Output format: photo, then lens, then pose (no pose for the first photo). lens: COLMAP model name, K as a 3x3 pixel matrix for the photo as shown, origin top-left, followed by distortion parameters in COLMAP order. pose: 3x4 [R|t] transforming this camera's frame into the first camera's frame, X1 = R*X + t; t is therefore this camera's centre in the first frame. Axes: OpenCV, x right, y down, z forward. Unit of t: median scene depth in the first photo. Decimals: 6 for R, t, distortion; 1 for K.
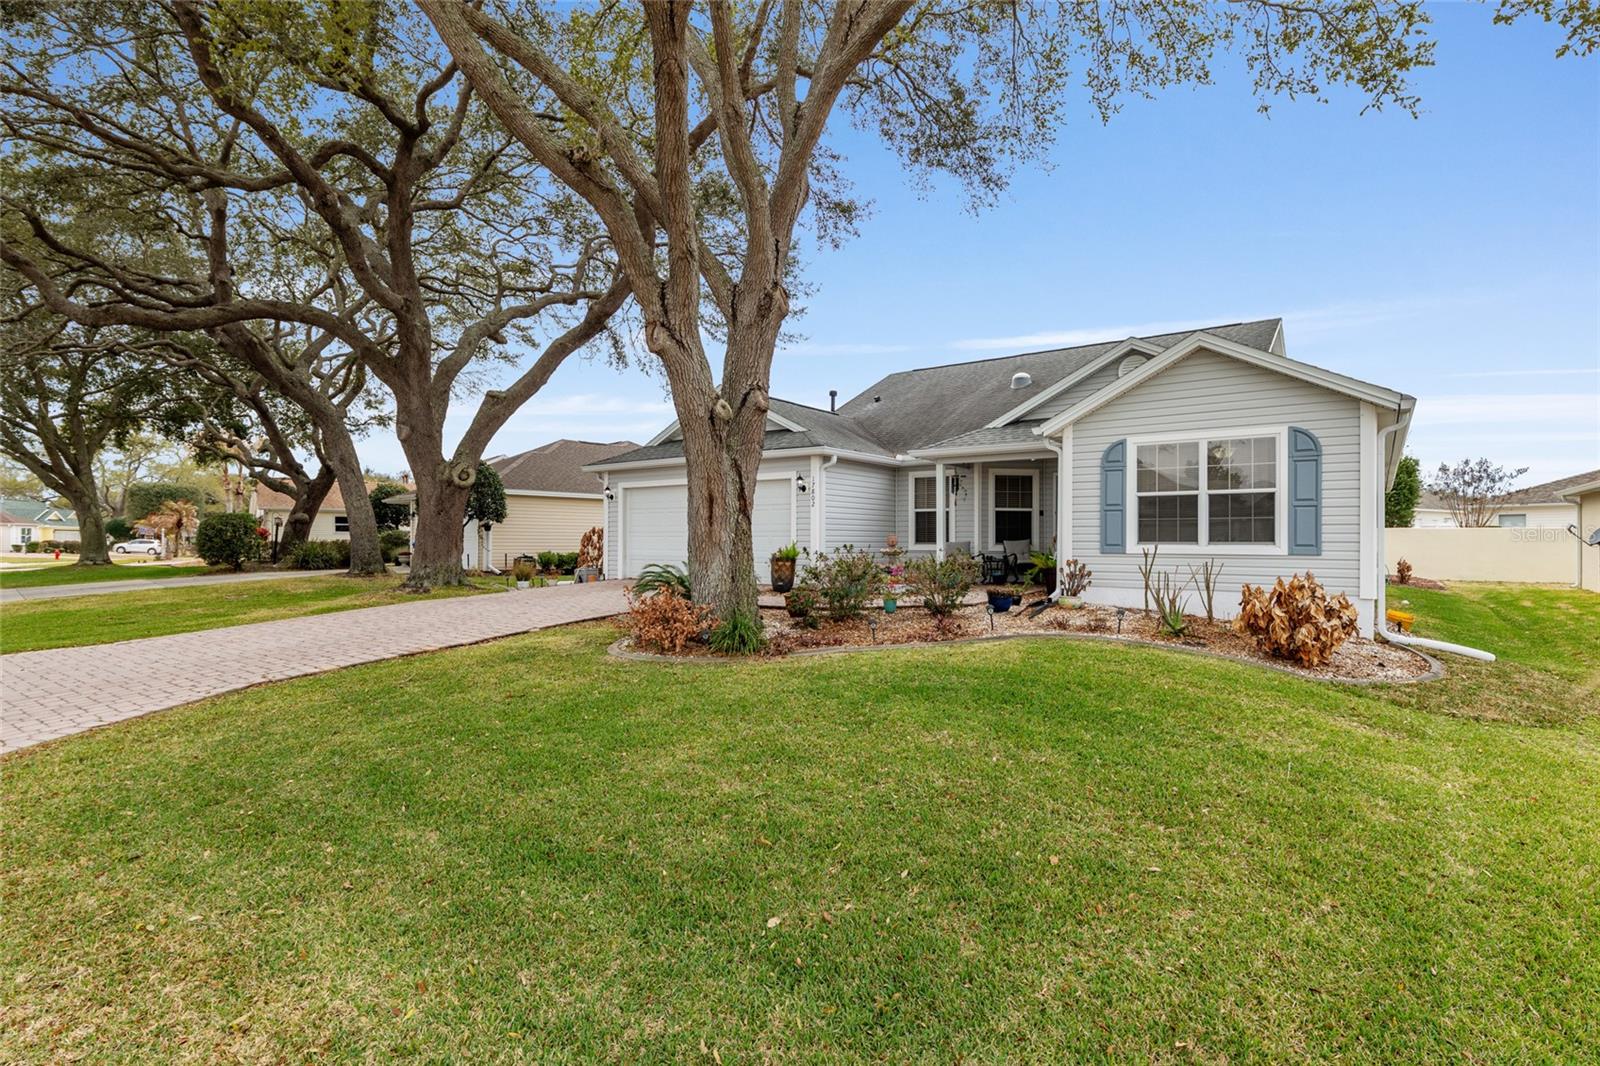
lens RADIAL K [[781.2, 0, 800.4], [0, 781.2, 533.8], [0, 0, 1]] dist [-0.000444, -0.000004]
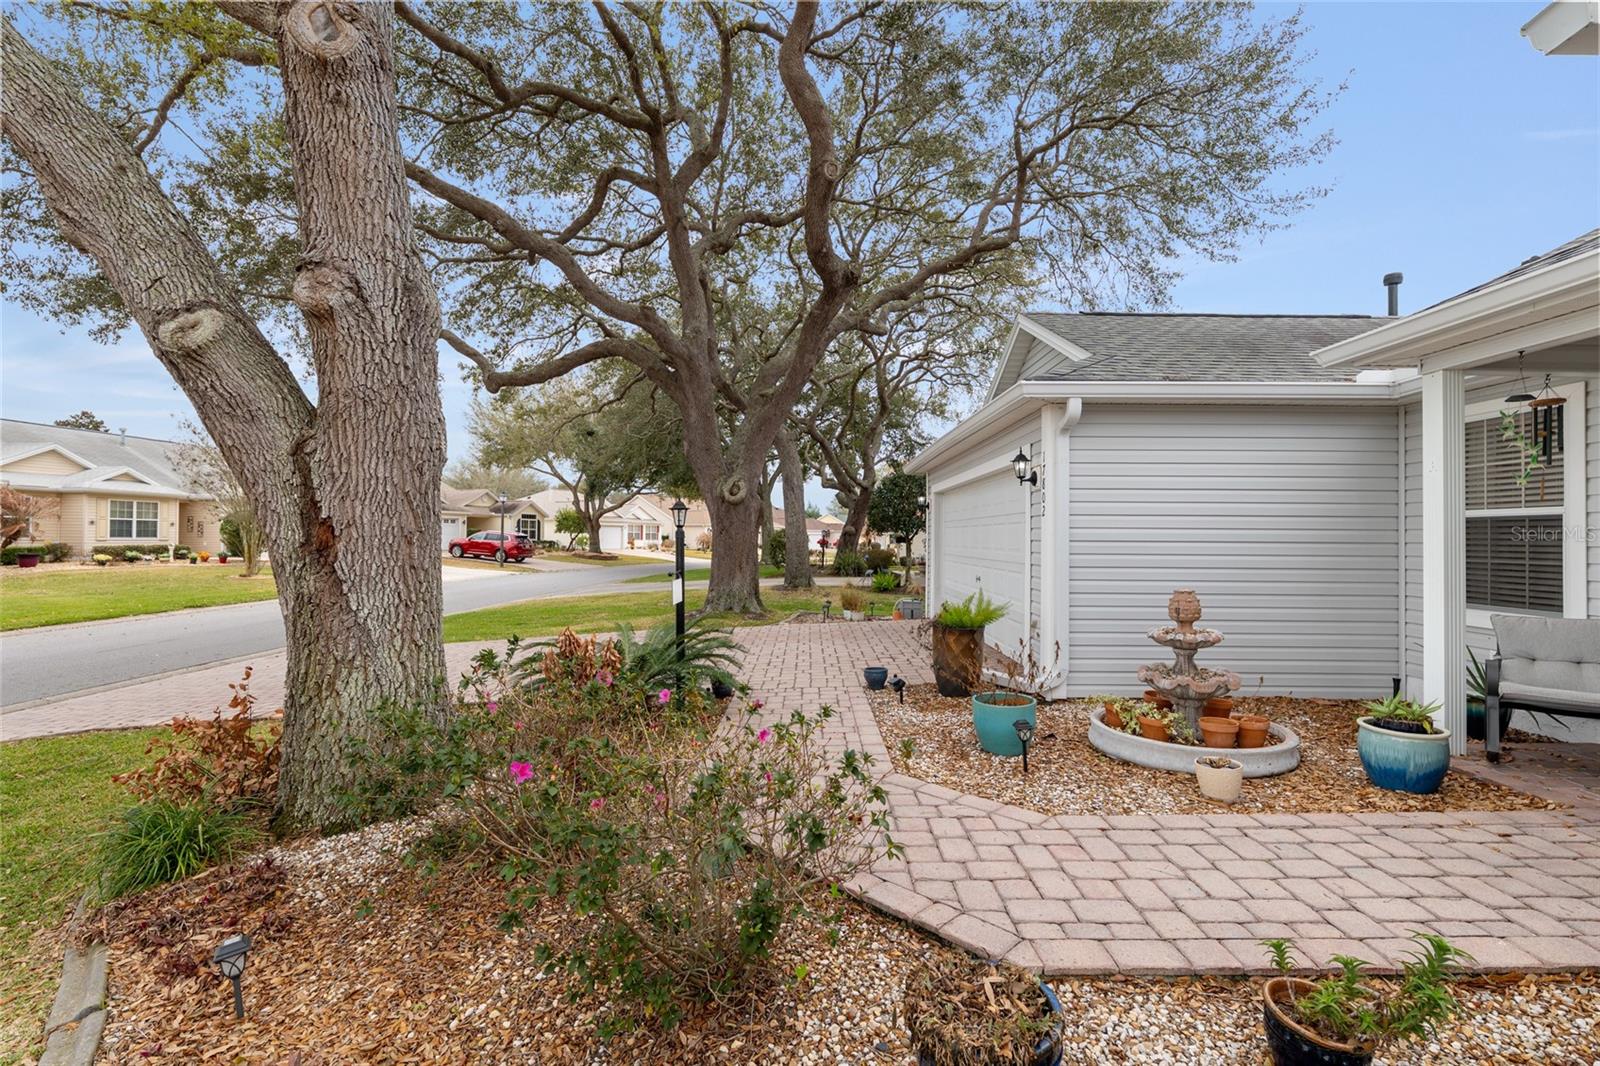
lens RADIAL K [[694.0, 0, 802.6], [0, 694.0, 539.0], [0, 0, 1]] dist [-0.001080, -0.000113]
pose [[0.588970, 0.000560, -0.808155, 0.266583], [0.004473, 0.999982, 0.003953, -0.023220], [0.808143, -0.005943, 0.588957, 0.639553]]
